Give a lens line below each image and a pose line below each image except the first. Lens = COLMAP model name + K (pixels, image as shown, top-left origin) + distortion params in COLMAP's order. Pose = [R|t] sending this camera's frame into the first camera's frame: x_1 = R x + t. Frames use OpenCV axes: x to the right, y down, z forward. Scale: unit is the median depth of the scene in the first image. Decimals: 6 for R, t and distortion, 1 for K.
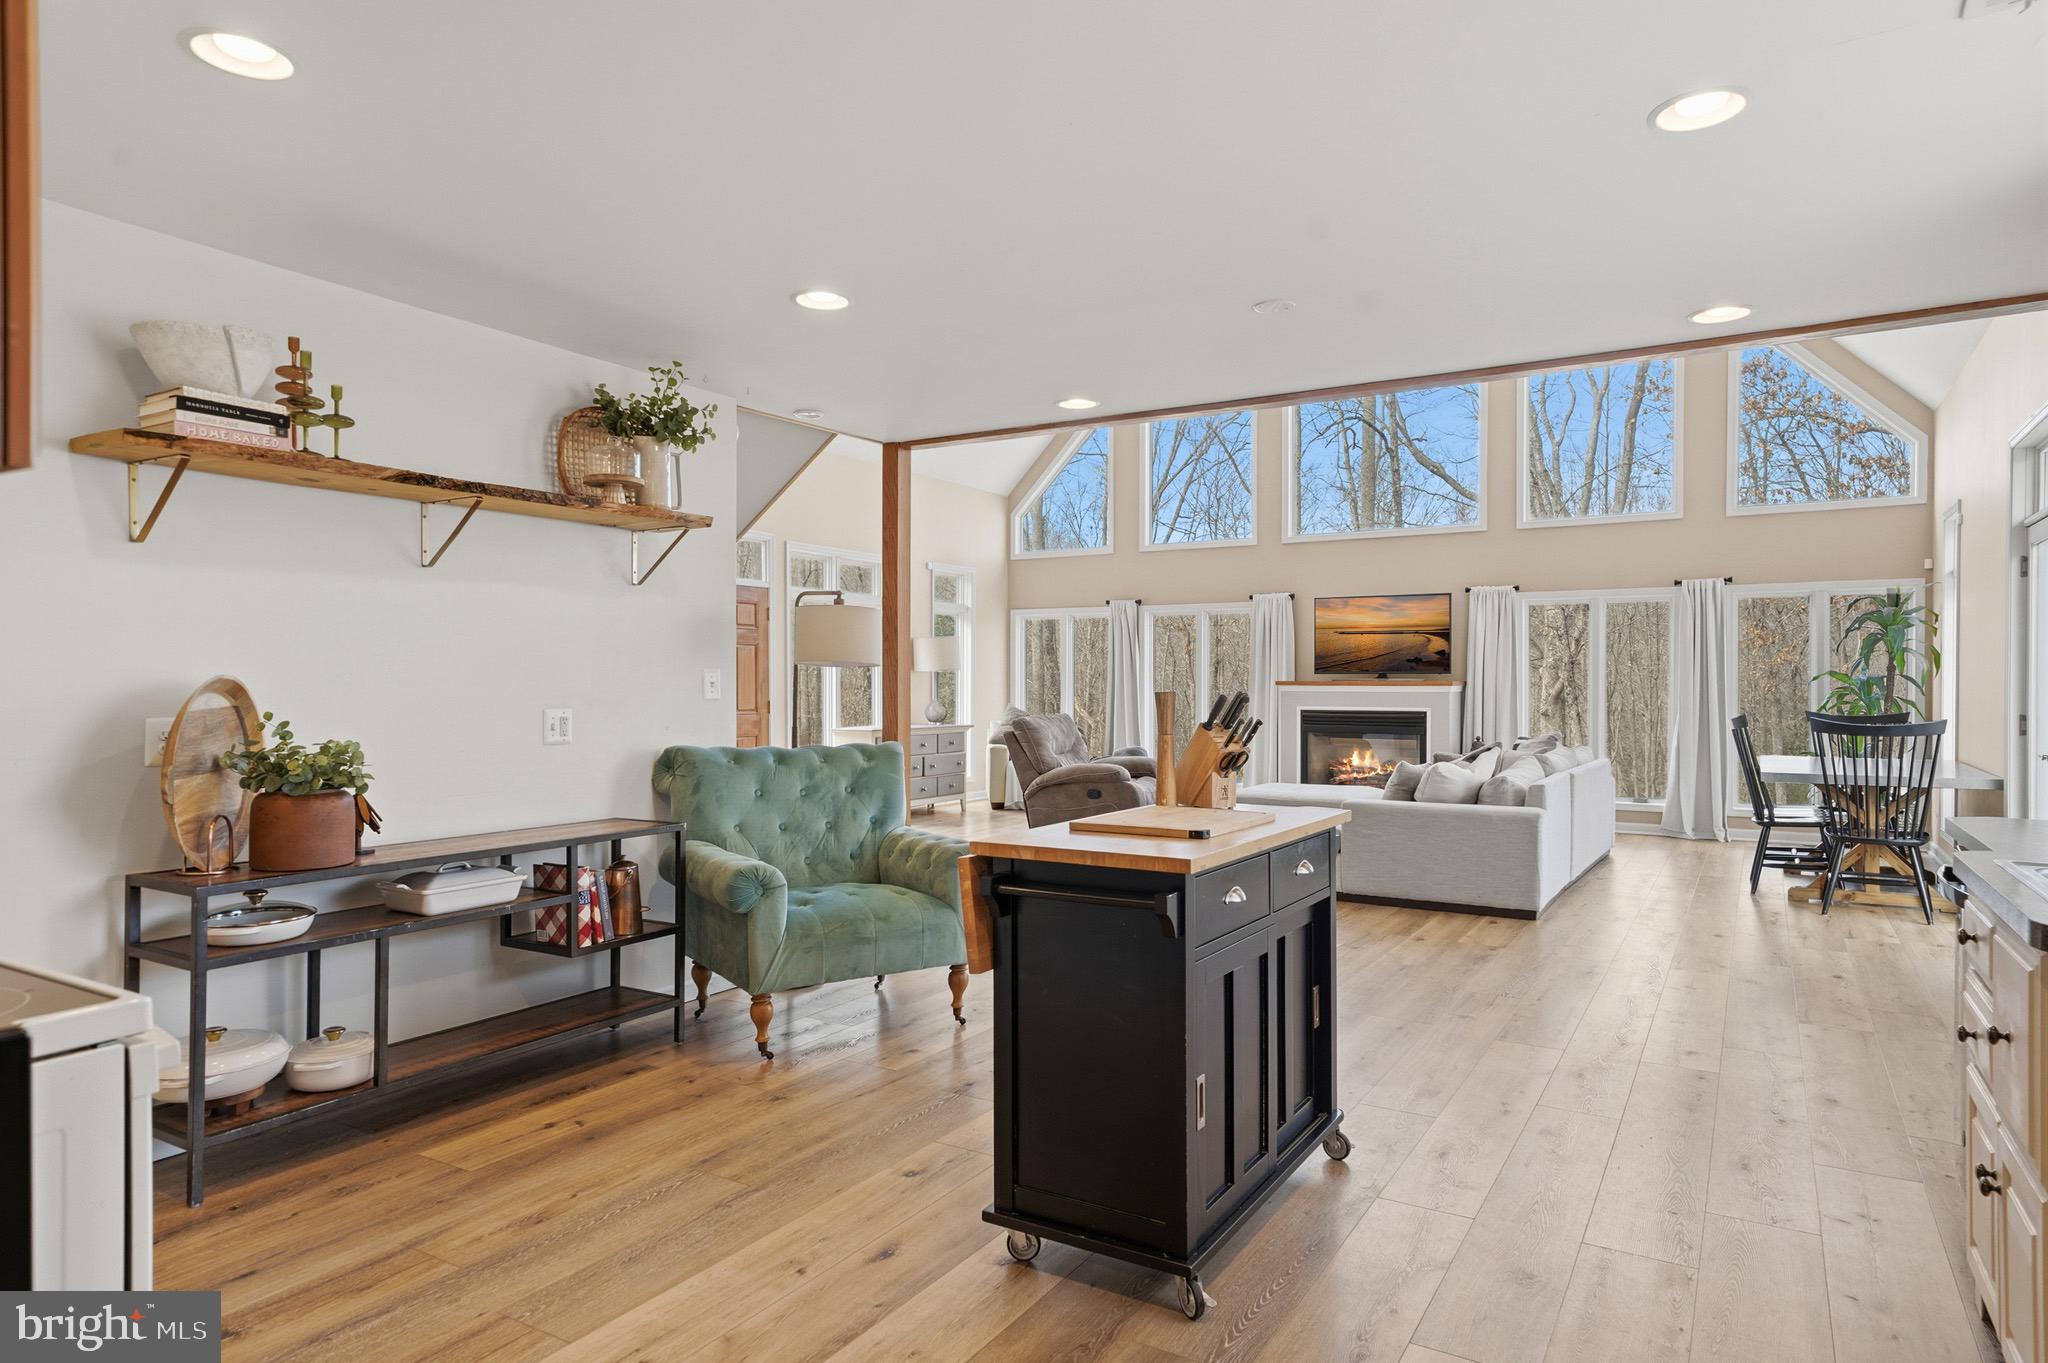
lens RADIAL K [[1245.7, 0, 1013.4], [0, 1245.7, 674.2], [0, 0, 1]] dist [0.018641, -0.000544]
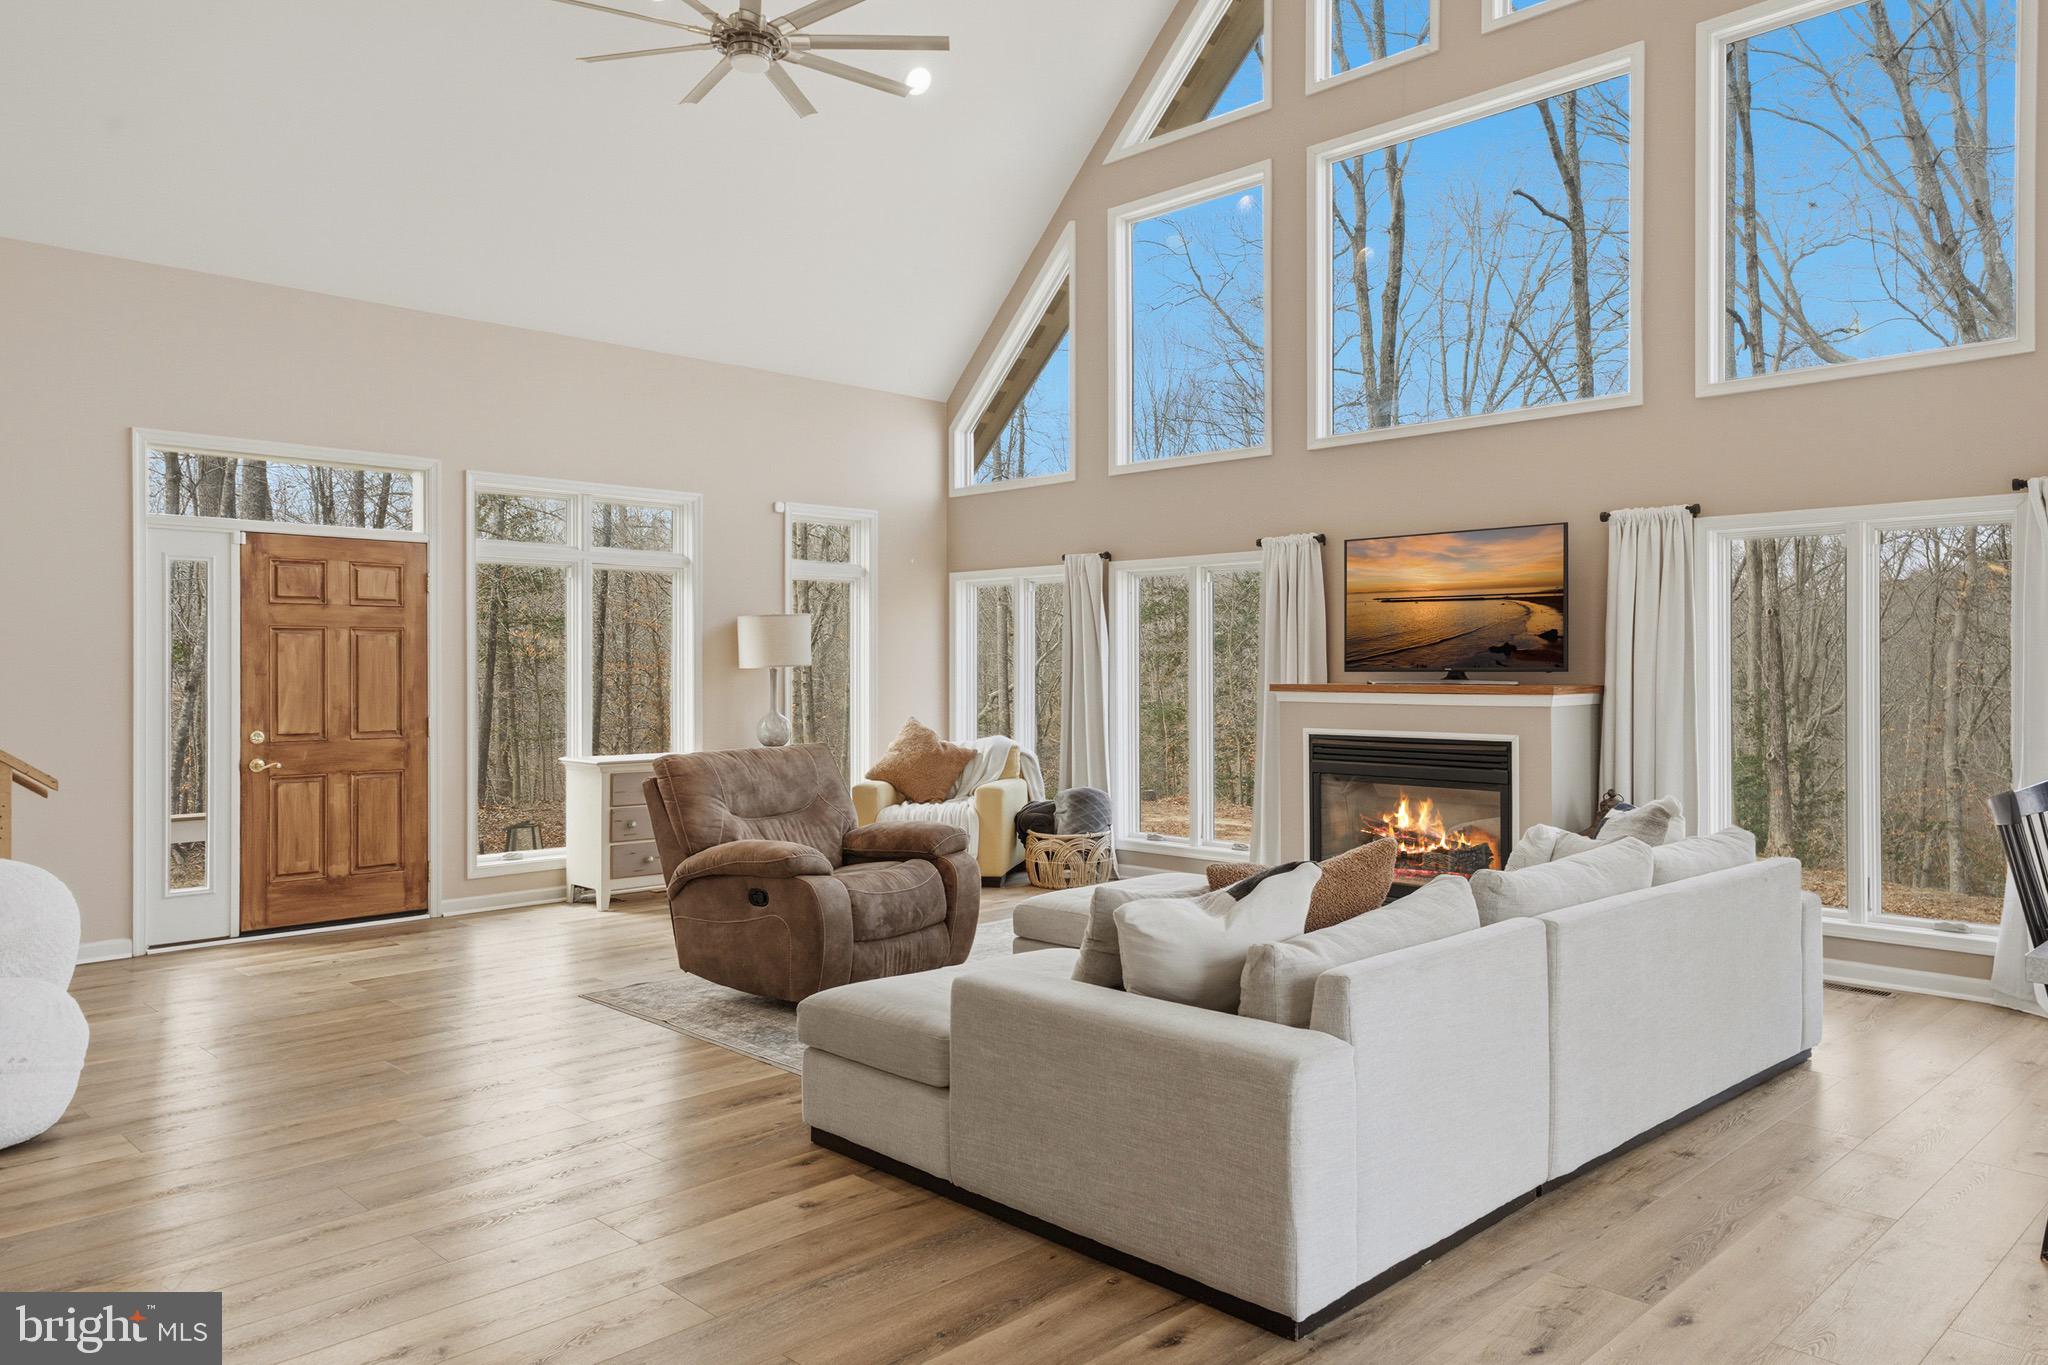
lens RADIAL K [[1446.9, 0, 1006.8], [0, 1446.9, 668.7], [0, 0, 1]] dist [0.025806, 0.010060]
pose [[0.971811, -0.002123, -0.235753, 0.260525], [0.003370, 0.999982, 0.004886, -0.006041], [0.235739, -0.005542, 0.971801, 0.327504]]
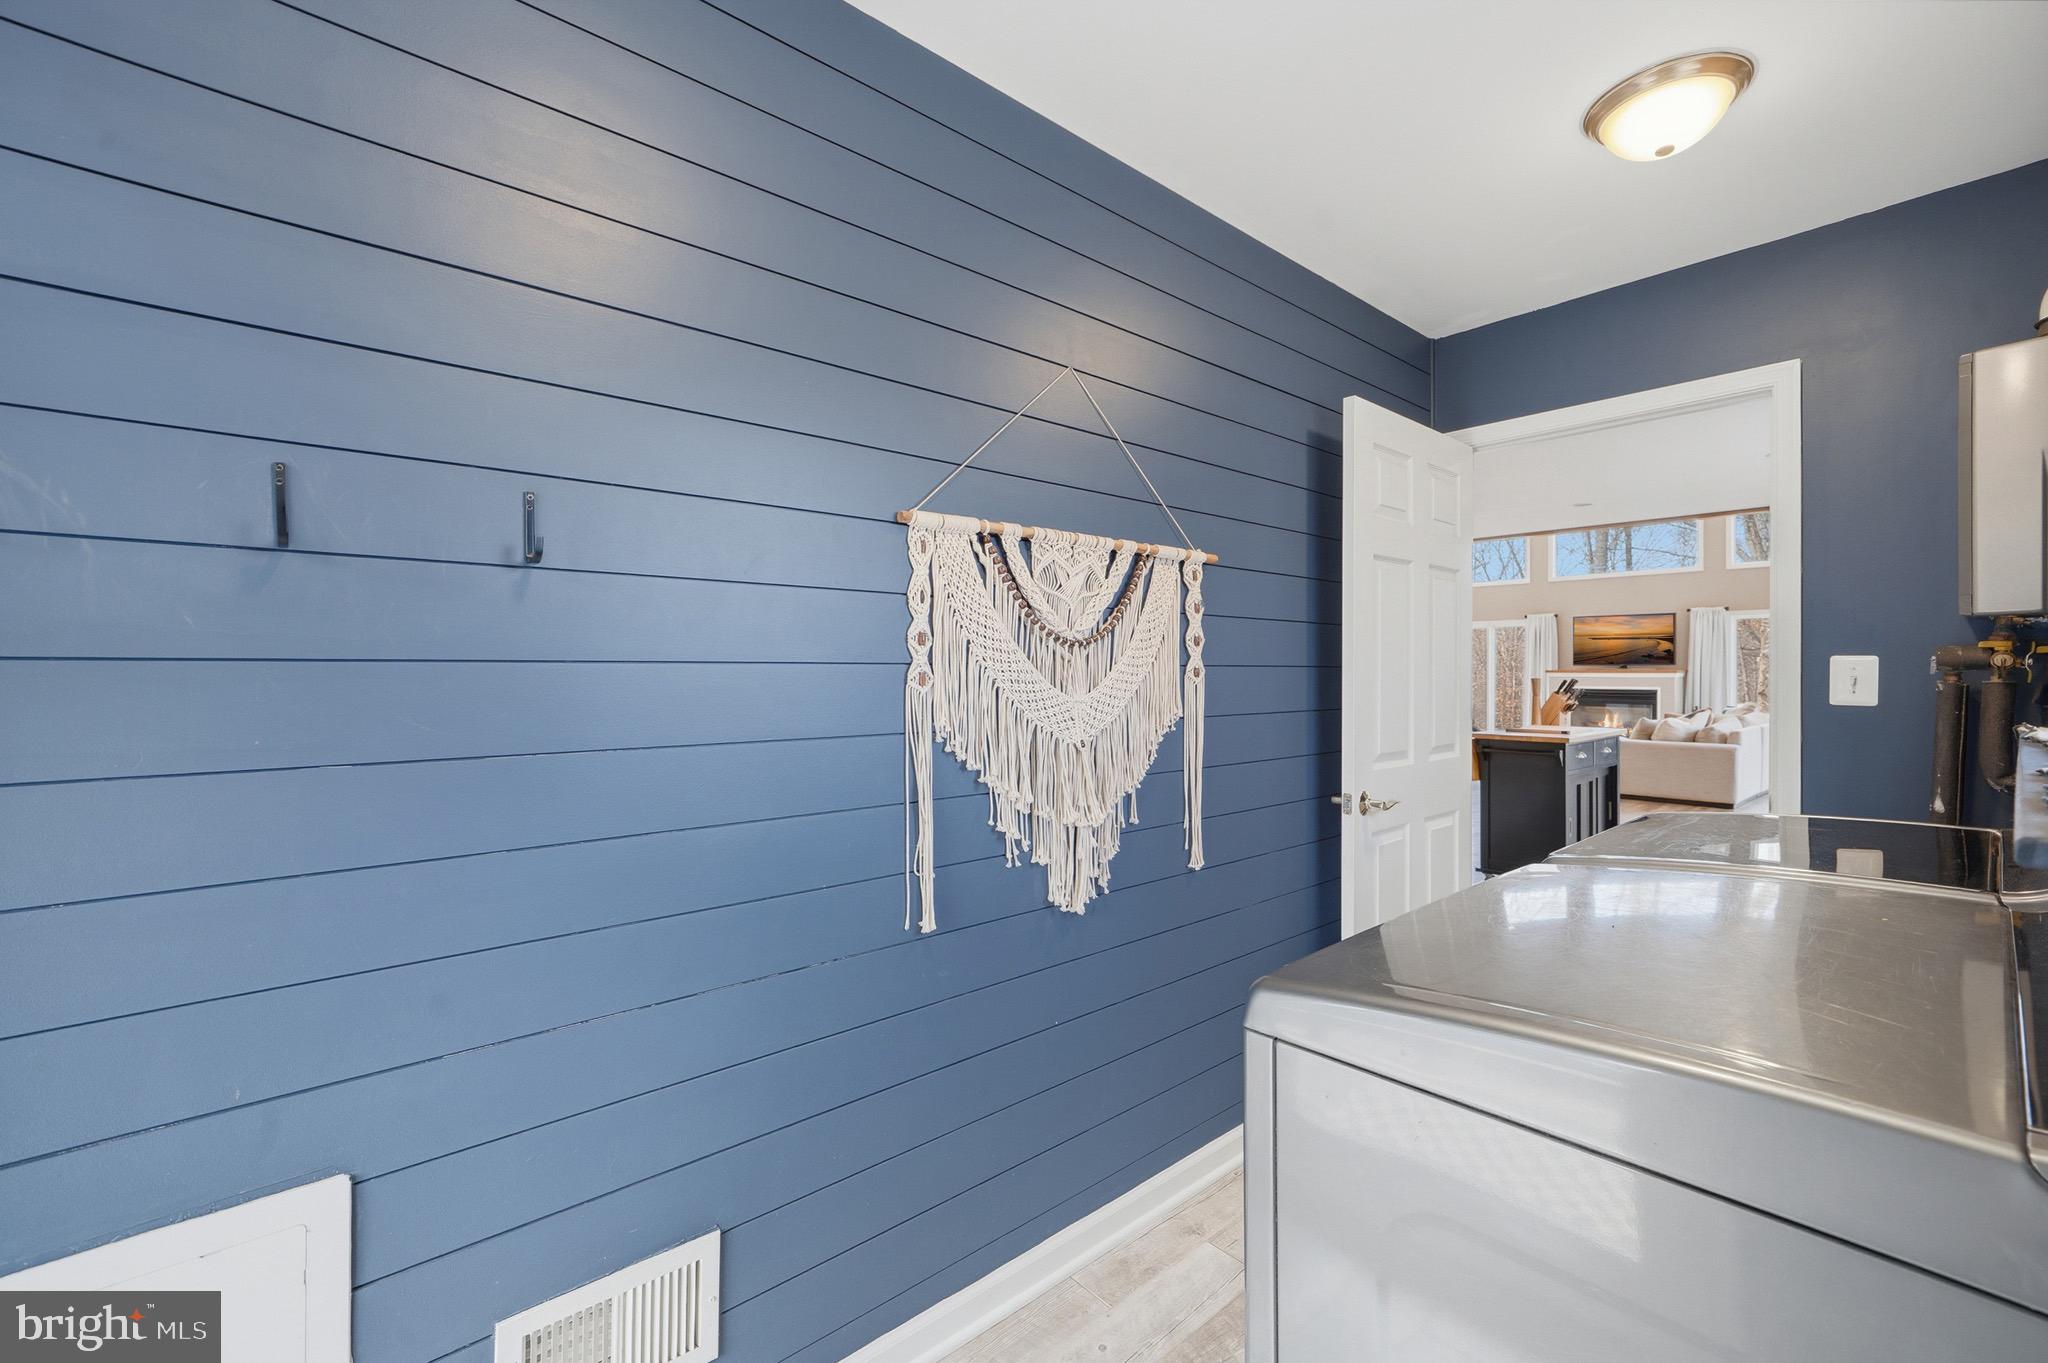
lens RADIAL K [[847.3, 0, 1029.2], [0, 847.3, 671.3], [0, 0, 1]] dist [-0.000804, -0.000078]
pose [[0.951367, -0.000177, -0.308061, -0.087560], [0.003381, 0.999946, 0.009866, -0.005206], [0.308043, -0.010427, 0.951315, -0.243664]]
